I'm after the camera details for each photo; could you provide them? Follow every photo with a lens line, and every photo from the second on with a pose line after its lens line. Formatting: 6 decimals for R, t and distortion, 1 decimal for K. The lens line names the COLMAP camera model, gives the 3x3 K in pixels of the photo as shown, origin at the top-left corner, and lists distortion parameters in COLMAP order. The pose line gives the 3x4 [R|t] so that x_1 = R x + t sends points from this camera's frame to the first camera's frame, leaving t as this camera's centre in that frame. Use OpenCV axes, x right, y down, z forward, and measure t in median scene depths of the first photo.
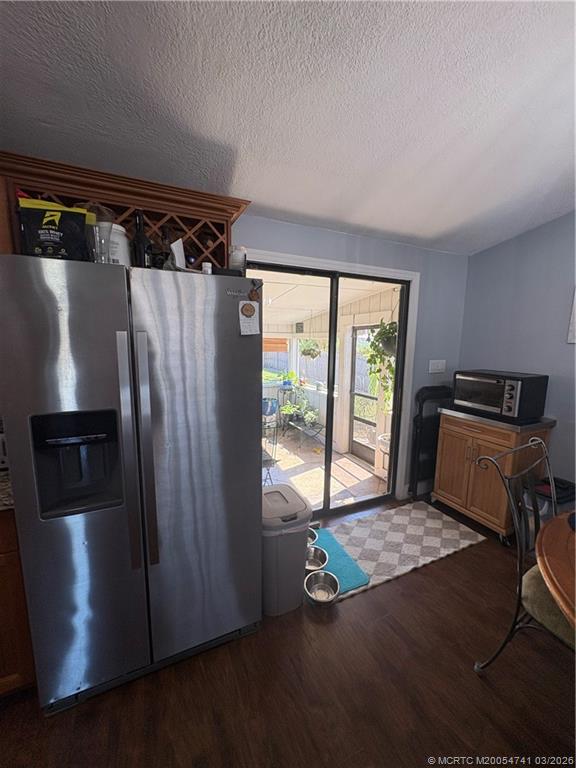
lens RADIAL K [[306.1, 0, 288.0], [0, 306.1, 384.0], [0, 0, 1]] dist [0.001508, 0.000067]
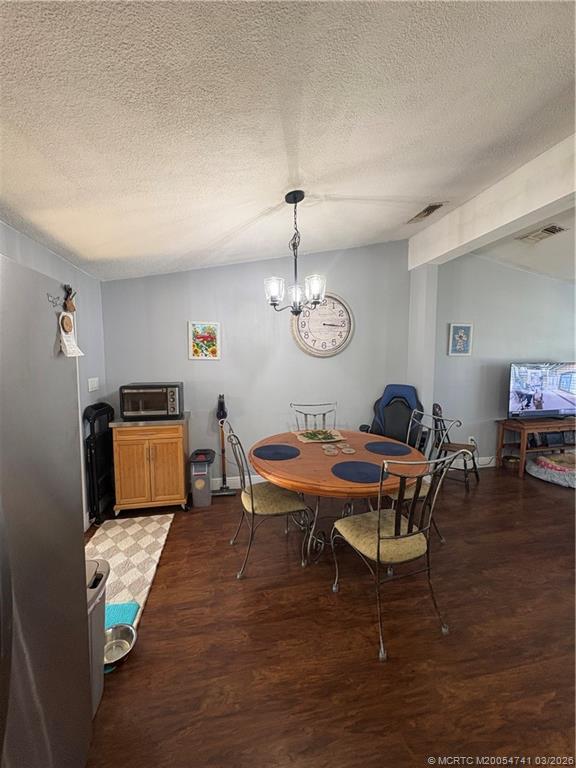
lens RADIAL K [[306.1, 0, 288.0], [0, 306.1, 384.0], [0, 0, 1]] dist [0.001508, 0.000067]
pose [[0.234822, -0.095350, 0.967351, -0.378540], [0.142385, 0.987817, 0.062804, -0.034013], [-0.961554, 0.122988, 0.245537, 0.157845]]
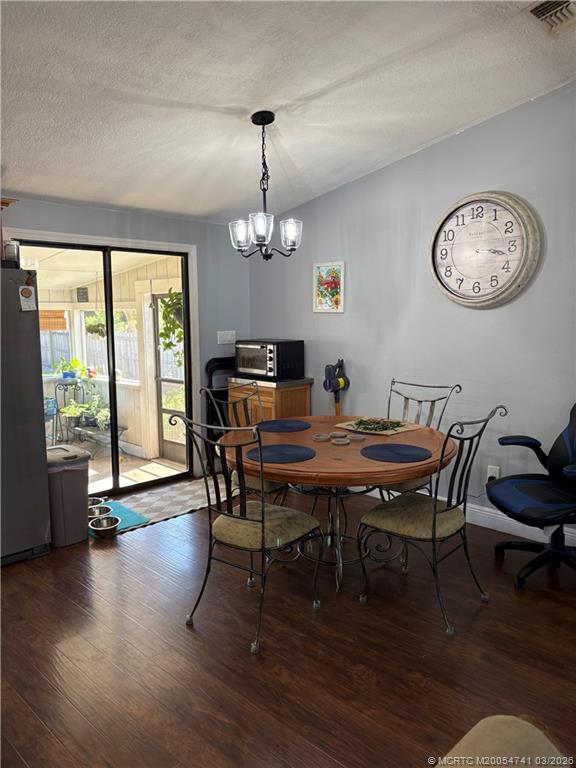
lens RADIAL K [[580.8, 0, 288.0], [0, 580.8, 384.0], [0, 0, 1]] dist [0.023629, -0.002035]
pose [[0.938333, -0.059407, 0.340591, 0.028299], [0.064689, 0.997897, -0.004165, 0.129565], [-0.339627, 0.025940, 0.940202, -0.938733]]
